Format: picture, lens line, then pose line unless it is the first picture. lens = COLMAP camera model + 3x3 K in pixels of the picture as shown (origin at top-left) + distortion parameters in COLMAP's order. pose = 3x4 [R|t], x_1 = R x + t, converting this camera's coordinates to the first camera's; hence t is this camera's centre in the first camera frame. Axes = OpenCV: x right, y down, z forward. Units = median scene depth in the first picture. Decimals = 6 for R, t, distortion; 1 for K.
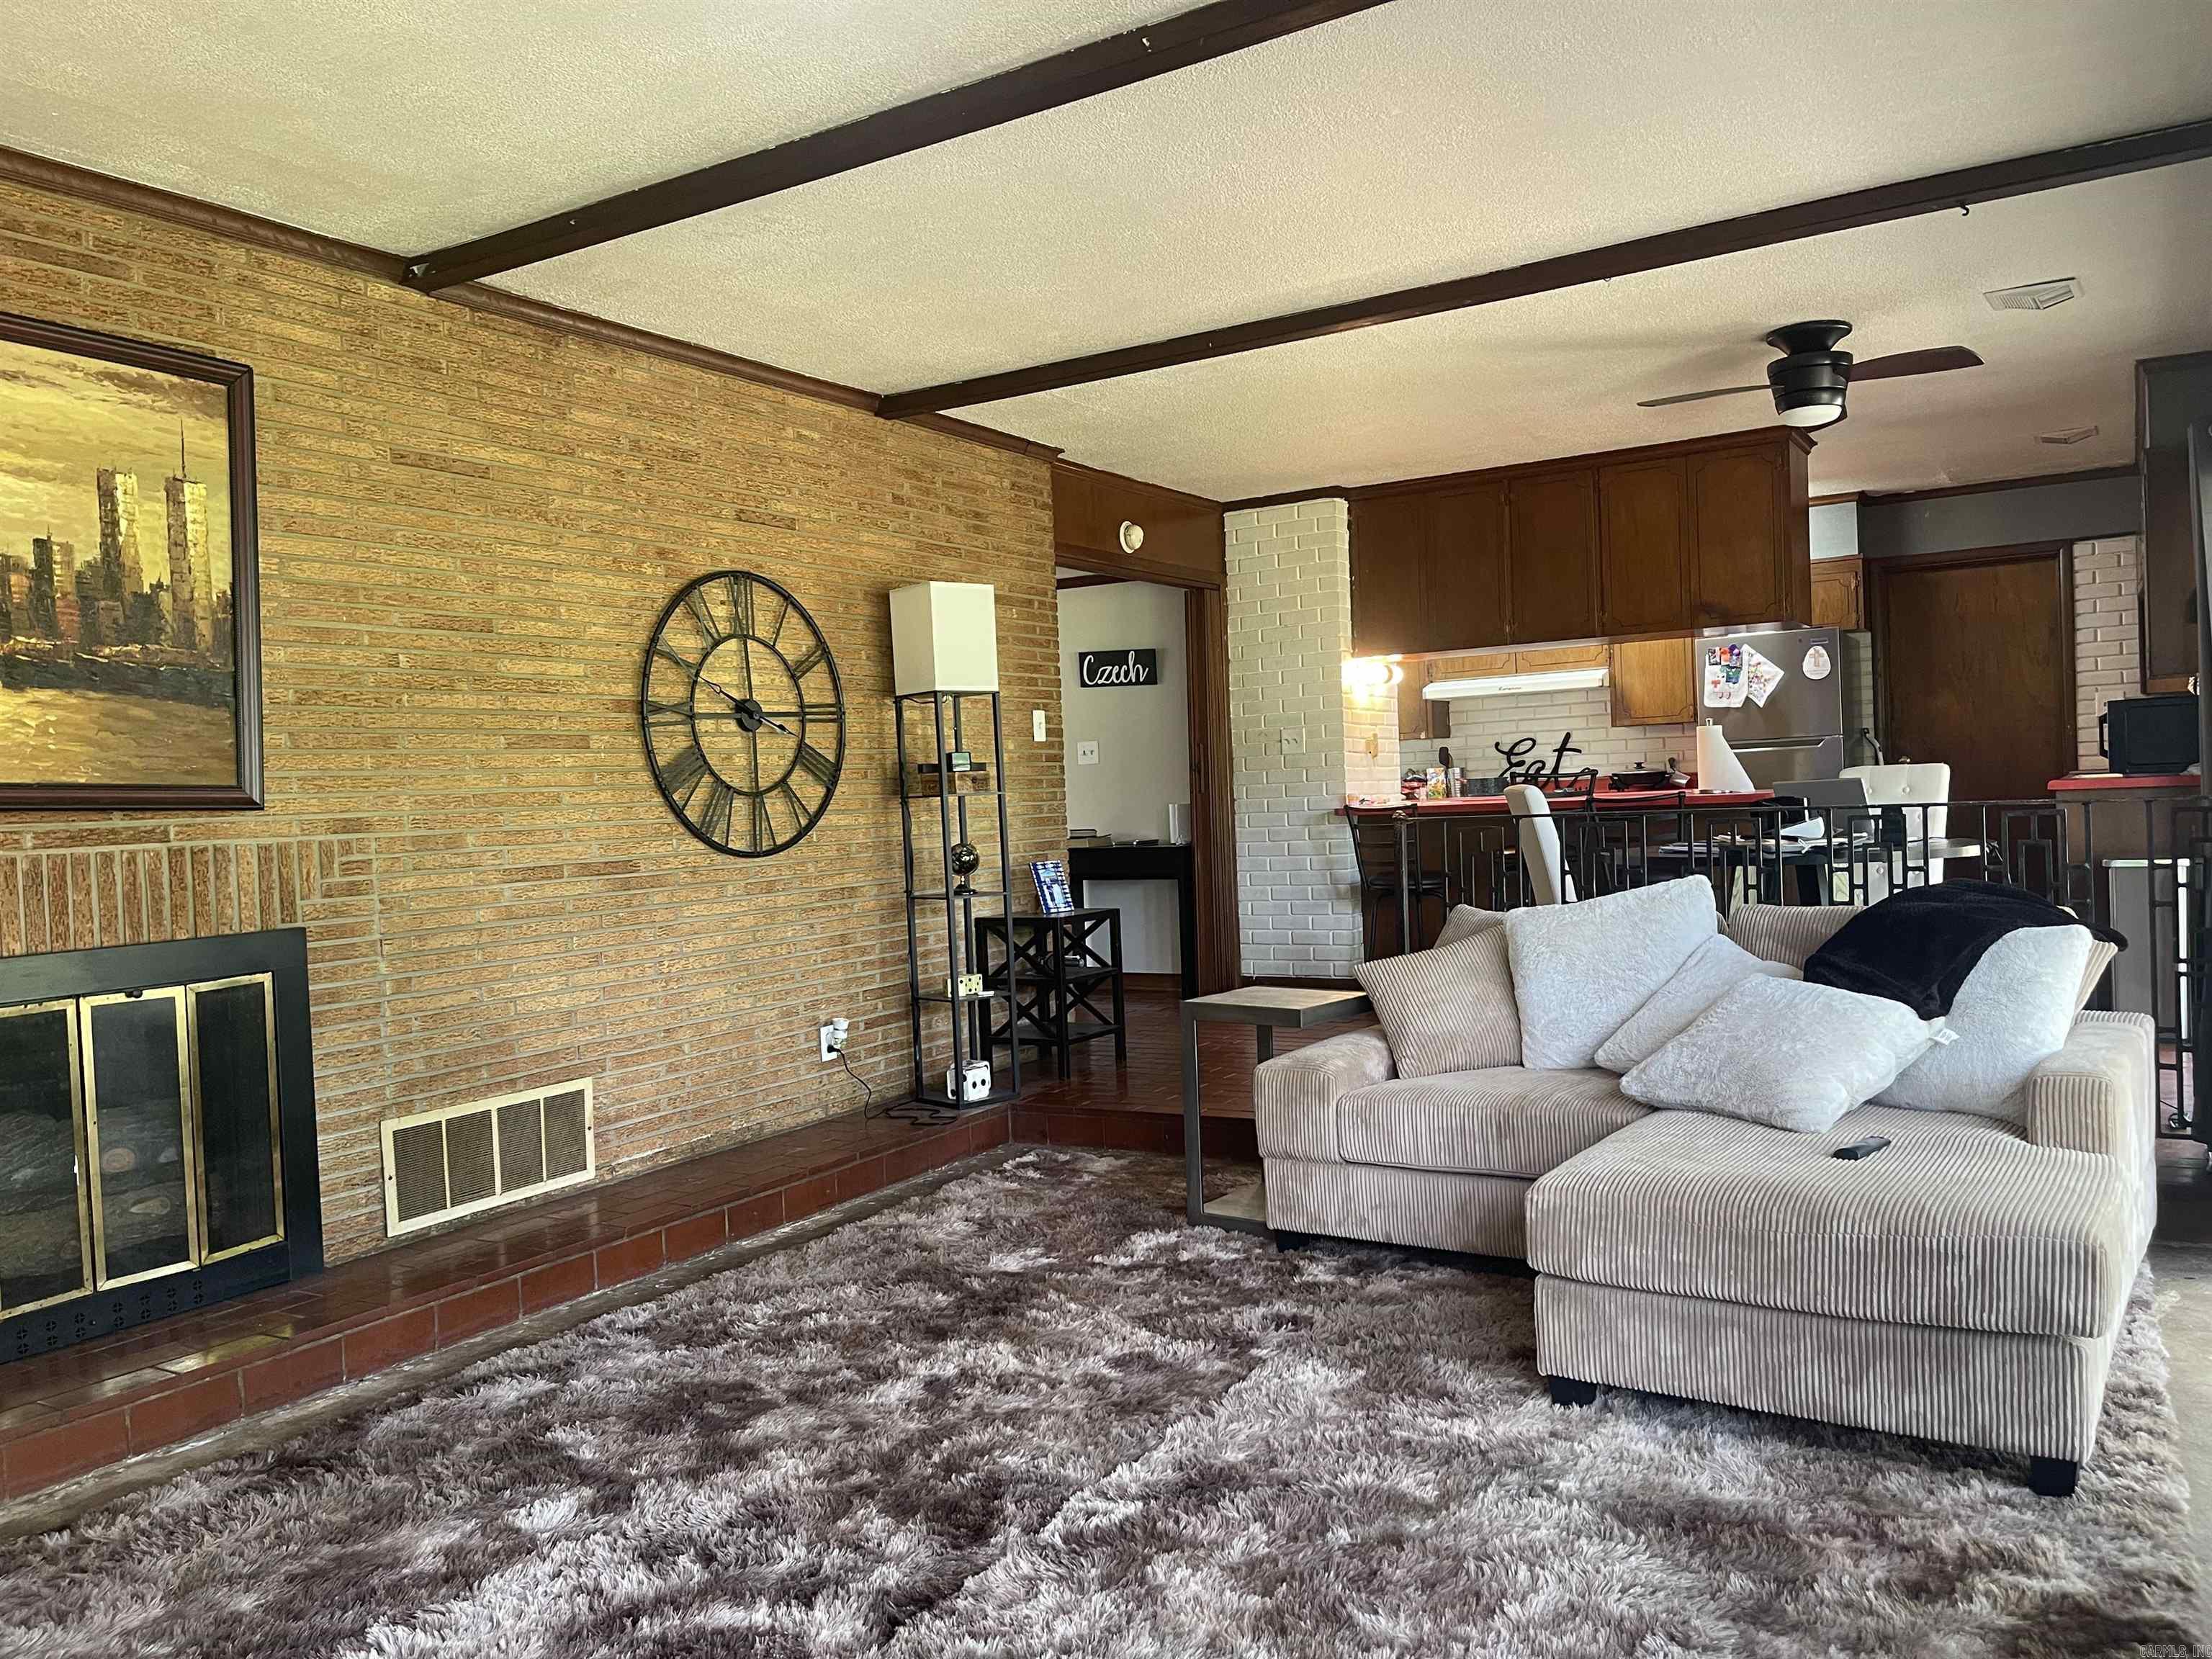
lens RADIAL K [[1657.2, 0, 1128.8], [0, 1657.2, 837.0], [0, 0, 1]] dist [0.070939, -0.096779]
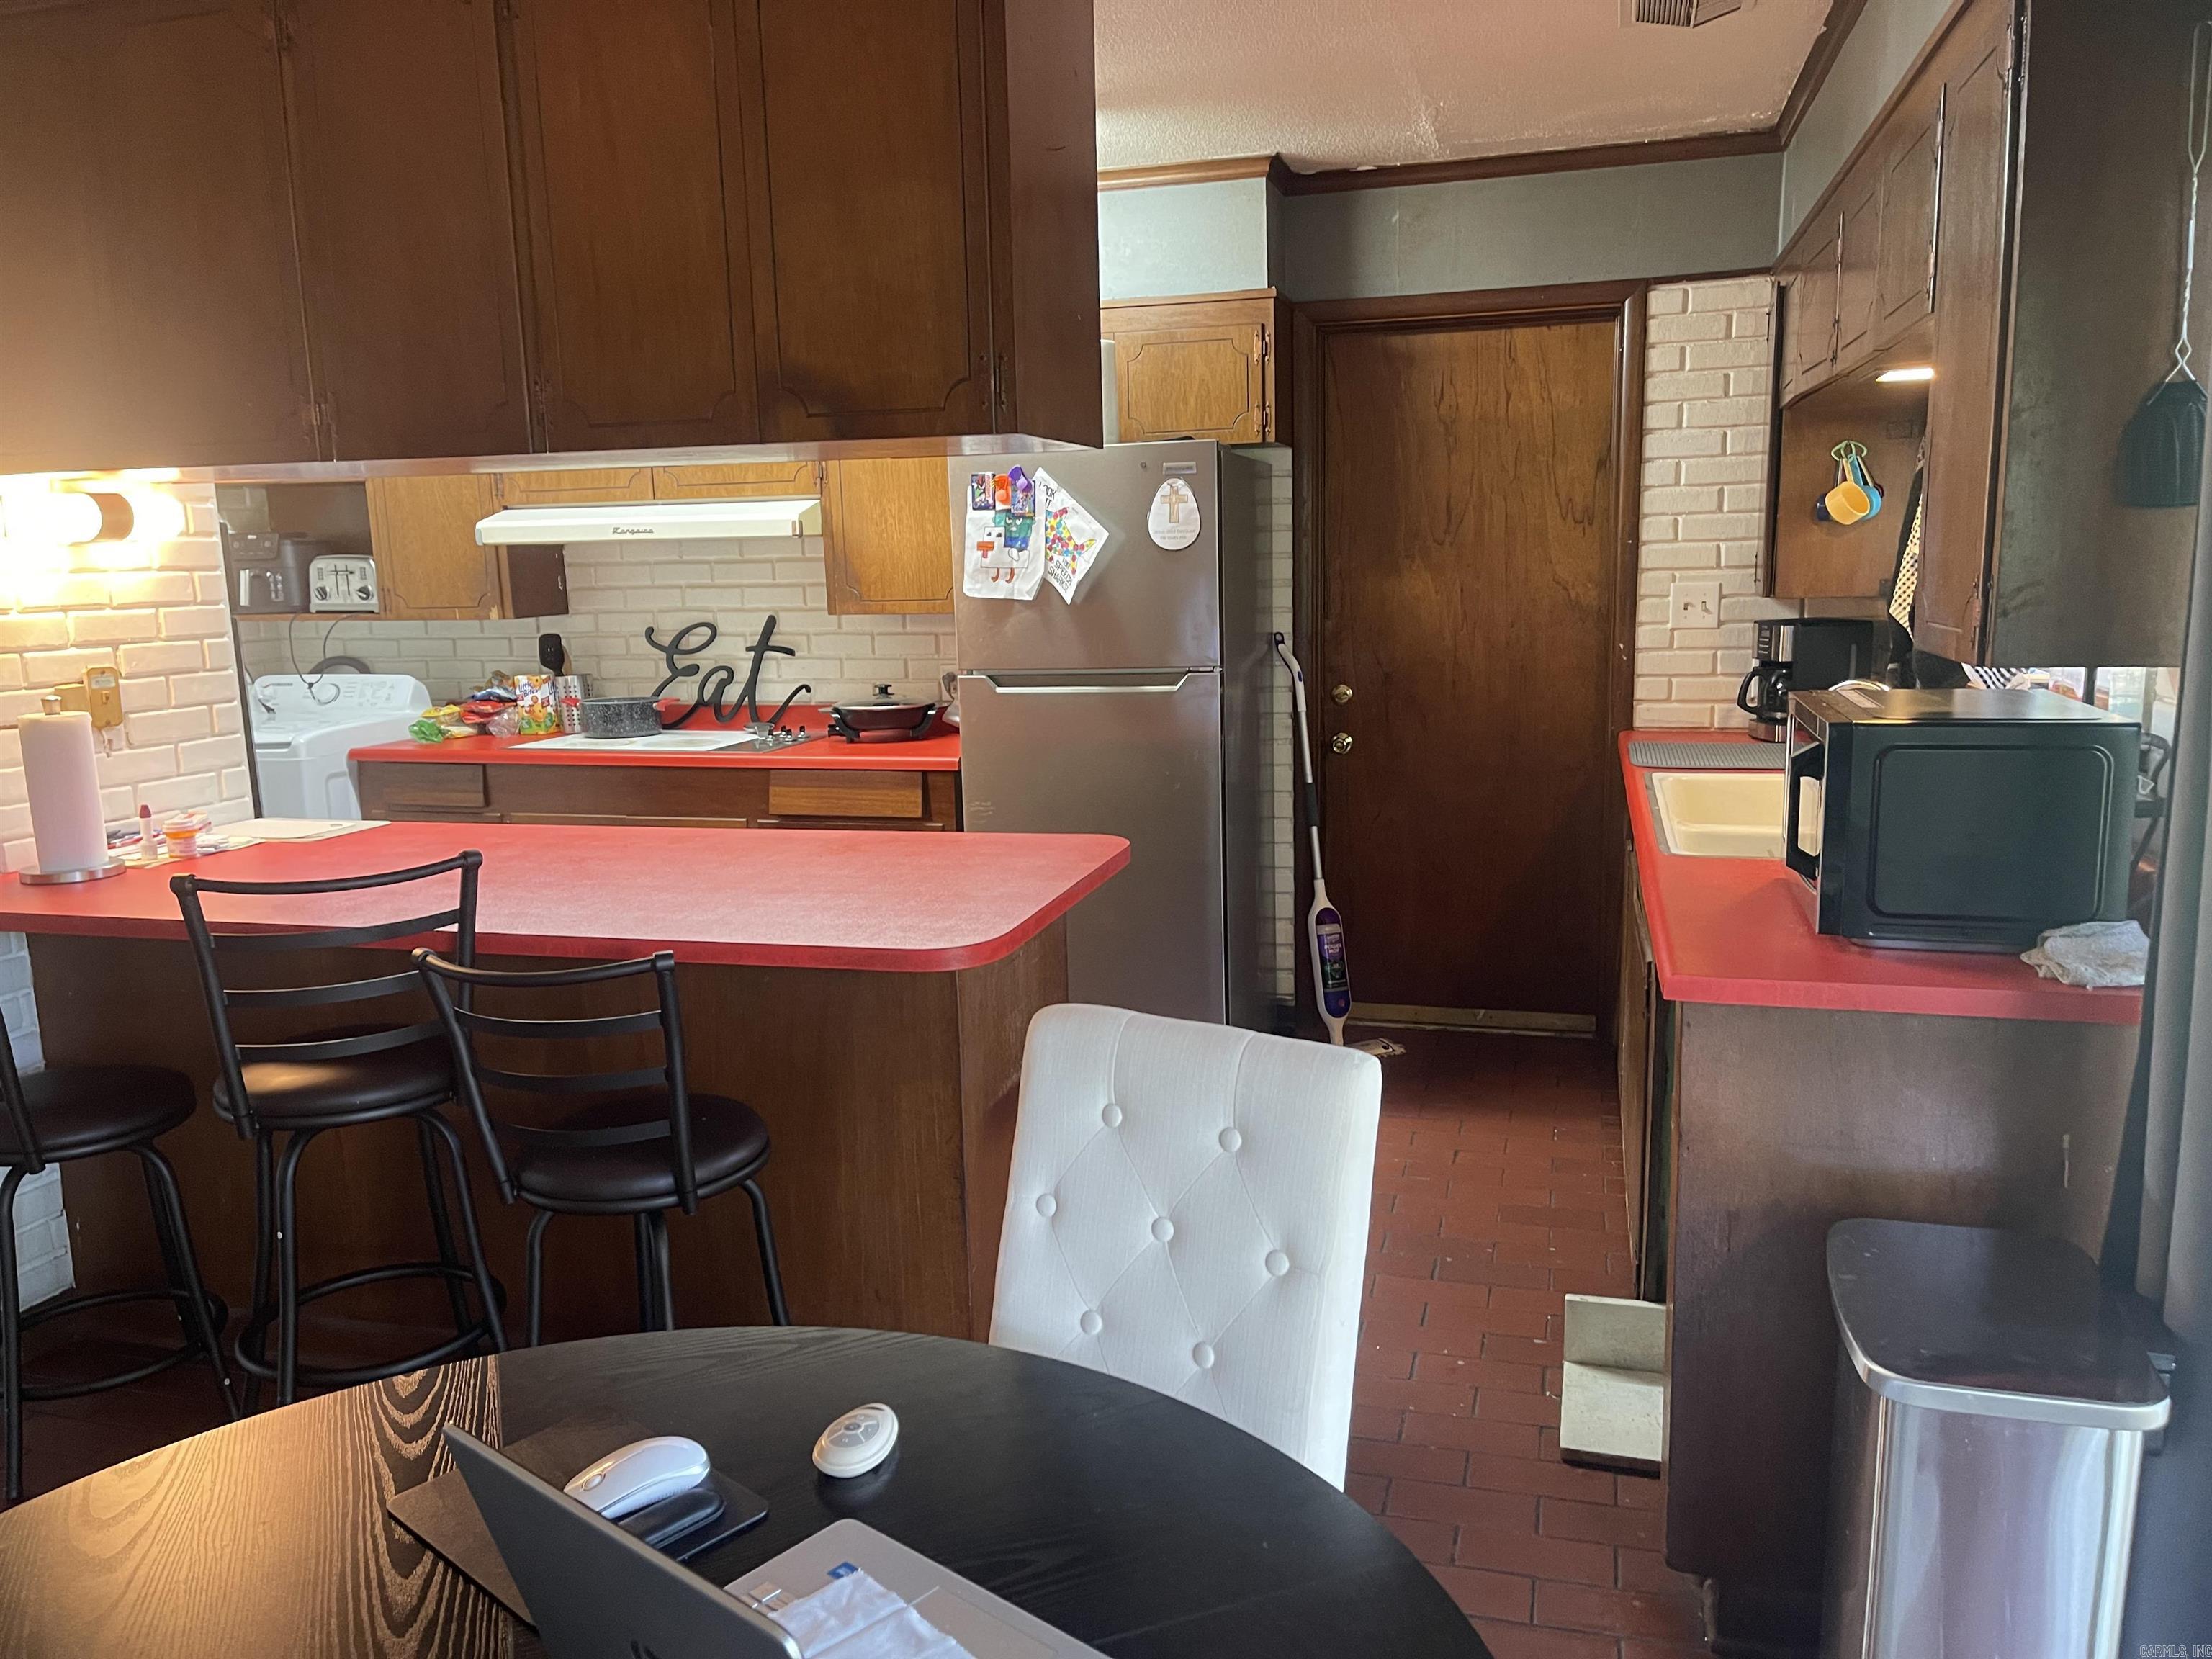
lens RADIAL K [[1657.2, 0, 1112.5], [0, 1657.2, 850.1], [0, 0, 1]] dist [0.070939, -0.096779]
pose [[0.964170, -0.028983, 0.263698, 0.249967], [-0.009409, 0.989652, 0.143179, -0.072499], [-0.265119, -0.140530, 0.953920, 0.503441]]
